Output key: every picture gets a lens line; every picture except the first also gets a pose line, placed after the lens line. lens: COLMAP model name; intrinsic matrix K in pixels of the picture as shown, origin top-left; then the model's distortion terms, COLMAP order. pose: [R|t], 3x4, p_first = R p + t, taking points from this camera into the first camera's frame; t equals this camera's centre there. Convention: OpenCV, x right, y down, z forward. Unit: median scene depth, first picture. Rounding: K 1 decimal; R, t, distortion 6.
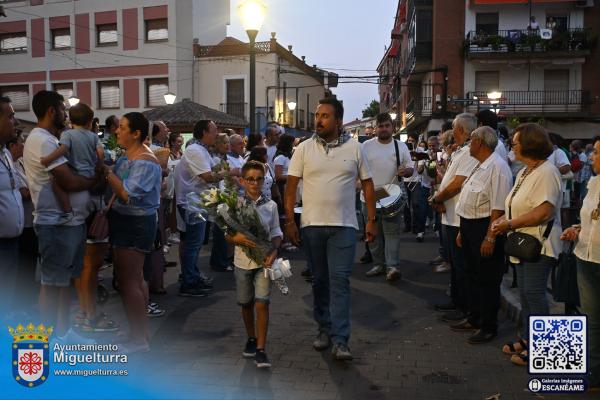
lens RADIAL K [[634.9, 0, 300.0], [0, 634.9, 200.0], [0, 0, 1]] dist [0.006713, -0.003523]
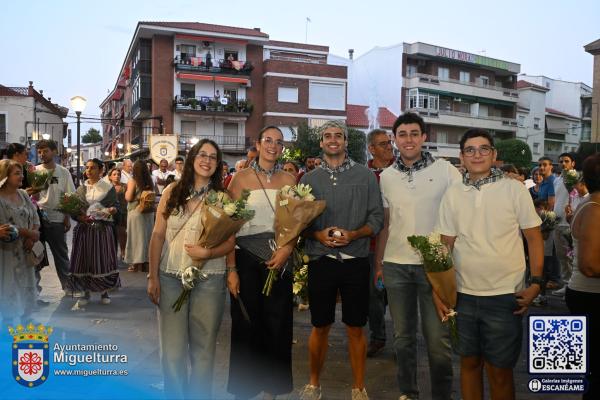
lens RADIAL K [[531.3, 0, 300.0], [0, 531.3, 200.0], [0, 0, 1]] dist [-0.003476, 0.000346]
pose [[0.878491, -0.006891, 0.477709, -0.077279], [0.018469, 0.999638, -0.019545, 0.016996], [-0.477402, 0.025993, 0.878301, -0.234035]]
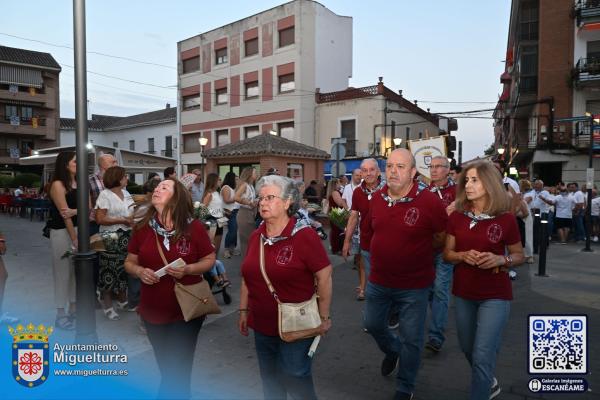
lens RADIAL K [[436.0, 0, 300.0], [0, 436.0, 200.0], [0, 0, 1]] dist [-0.010997, -0.001118]
pose [[0.952445, 0.013755, -0.304399, 0.057861], [-0.024676, 0.999181, -0.032058, -0.016792], [0.303709, 0.038045, 0.952005, 0.220775]]
